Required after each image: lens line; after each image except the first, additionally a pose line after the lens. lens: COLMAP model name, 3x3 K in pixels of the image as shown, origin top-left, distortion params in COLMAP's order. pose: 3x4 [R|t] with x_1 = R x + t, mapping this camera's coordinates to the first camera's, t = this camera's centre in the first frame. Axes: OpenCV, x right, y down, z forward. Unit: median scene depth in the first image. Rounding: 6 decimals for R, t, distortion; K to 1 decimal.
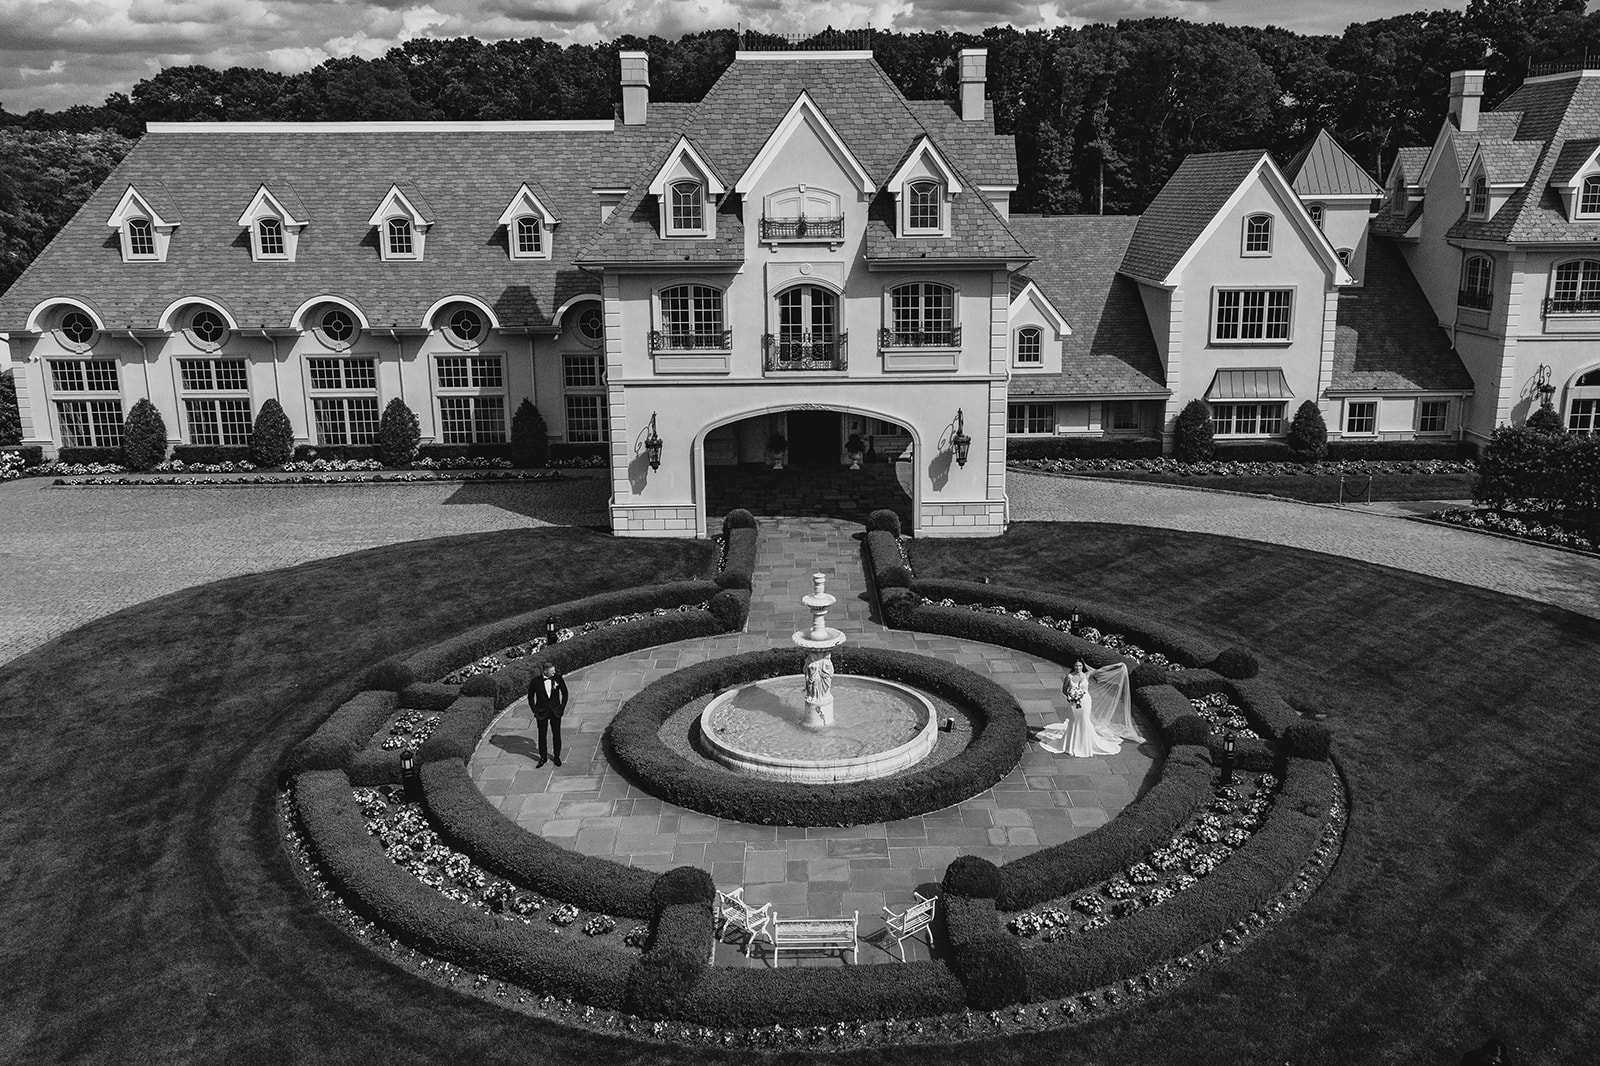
lens RADIAL K [[1278.0, 0, 817.7], [0, 1278.0, 554.5], [0, 0, 1]] dist [0.001768, -0.000213]
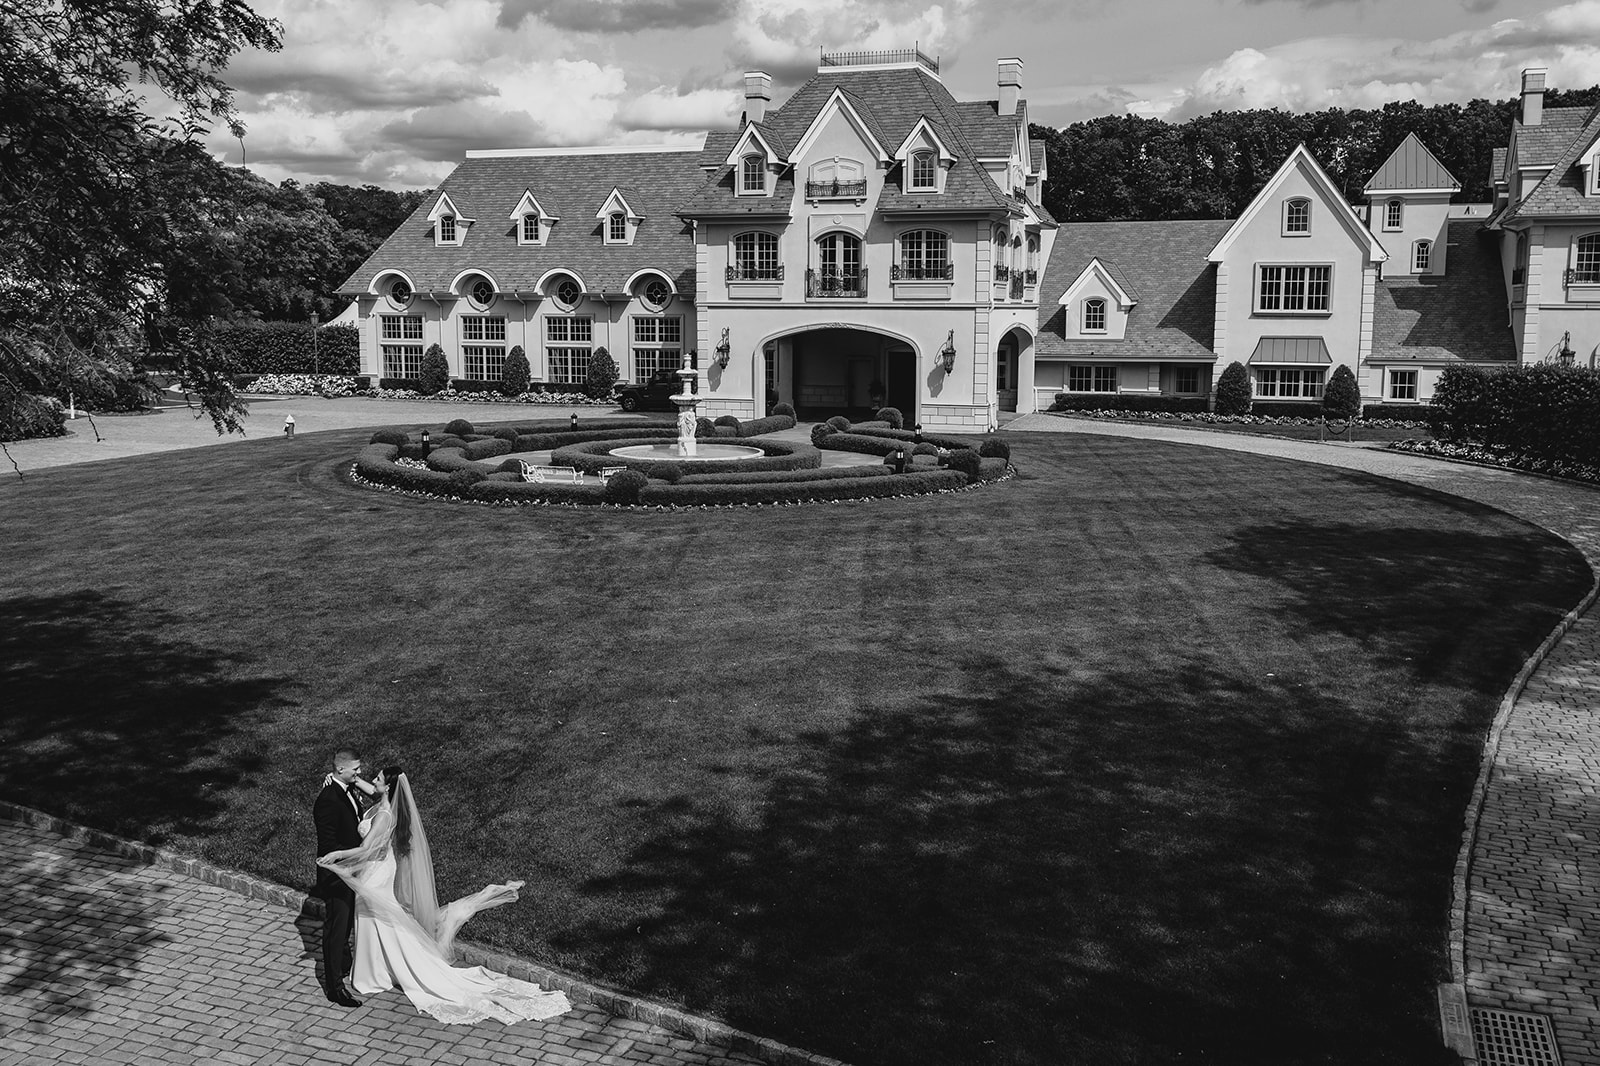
lens RADIAL K [[1370.8, 0, 798.7], [0, 1370.8, 581.8], [0, 0, 1]] dist [0.001509, 0.005298]
pose [[0.945826, 0.074532, -0.316002, 0.340445], [-0.097931, 0.993454, -0.058803, 0.188962], [0.309551, 0.086564, 0.946934, -0.263199]]
